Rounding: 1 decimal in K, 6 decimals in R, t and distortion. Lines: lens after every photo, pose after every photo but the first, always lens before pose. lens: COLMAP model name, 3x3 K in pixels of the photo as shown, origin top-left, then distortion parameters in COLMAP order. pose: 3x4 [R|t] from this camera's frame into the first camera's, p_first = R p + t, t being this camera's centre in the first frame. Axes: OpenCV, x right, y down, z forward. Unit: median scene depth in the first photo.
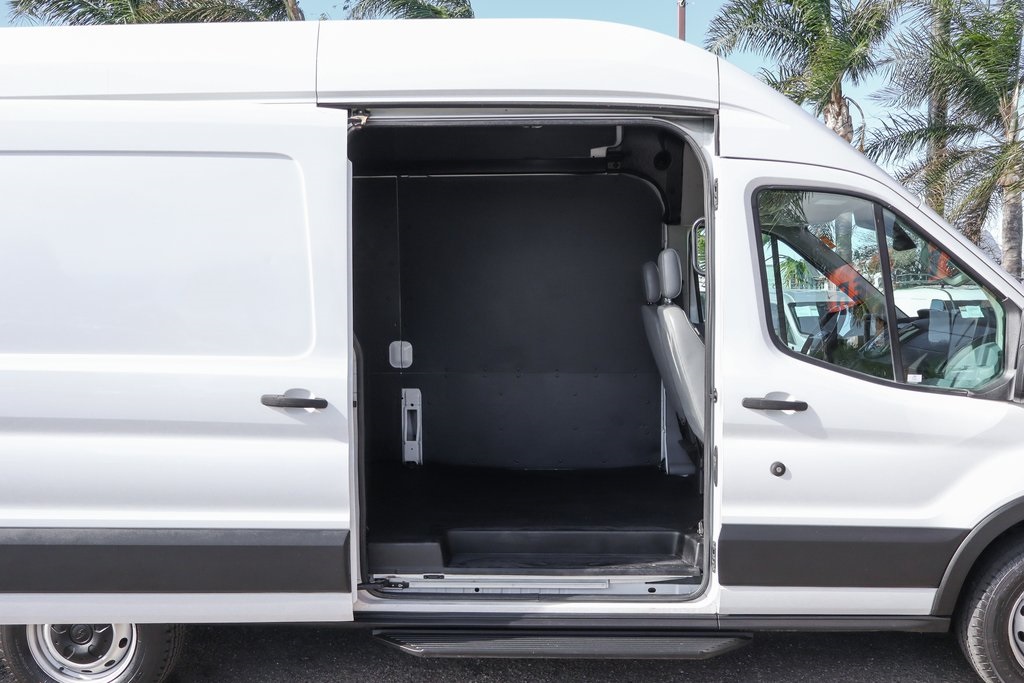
lens RADIAL K [[879.4, 0, 513.0], [0, 879.4, 340.4], [0, 0, 1]] dist [-0.067100, -0.006009]
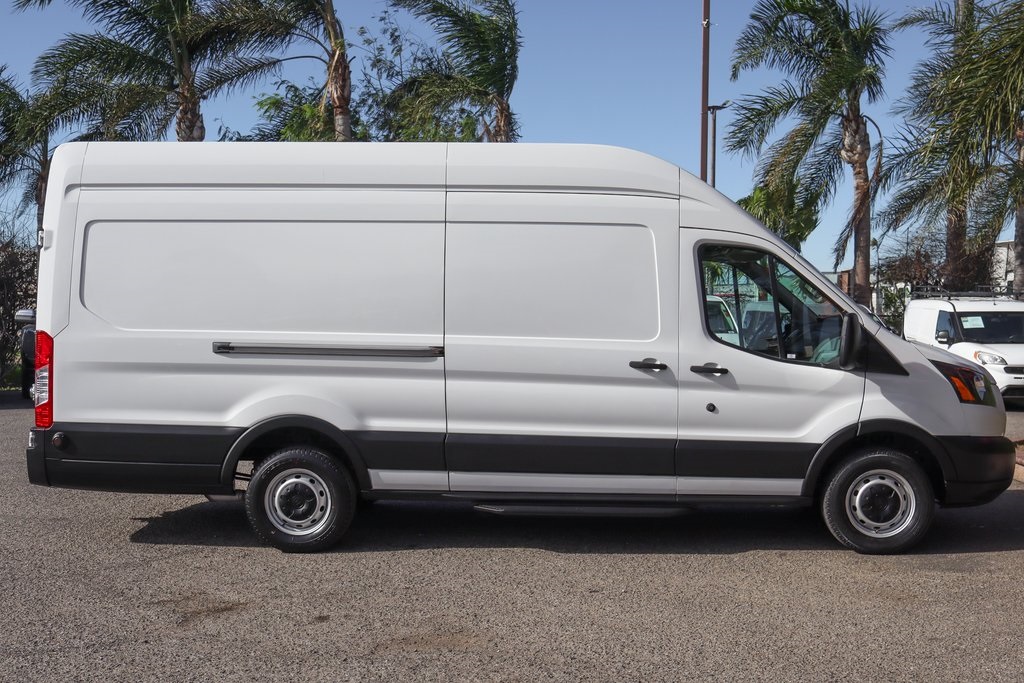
lens RADIAL K [[1117.4, 0, 512.1], [0, 1117.4, 341.6], [0, 0, 1]] dist [-0.007999, 0.000000]
pose [[0.999807, 0.014233, -0.013542, -0.060819], [-0.014402, 0.999818, -0.012506, 0.050160], [0.013362, 0.012698, 0.999830, -1.212730]]
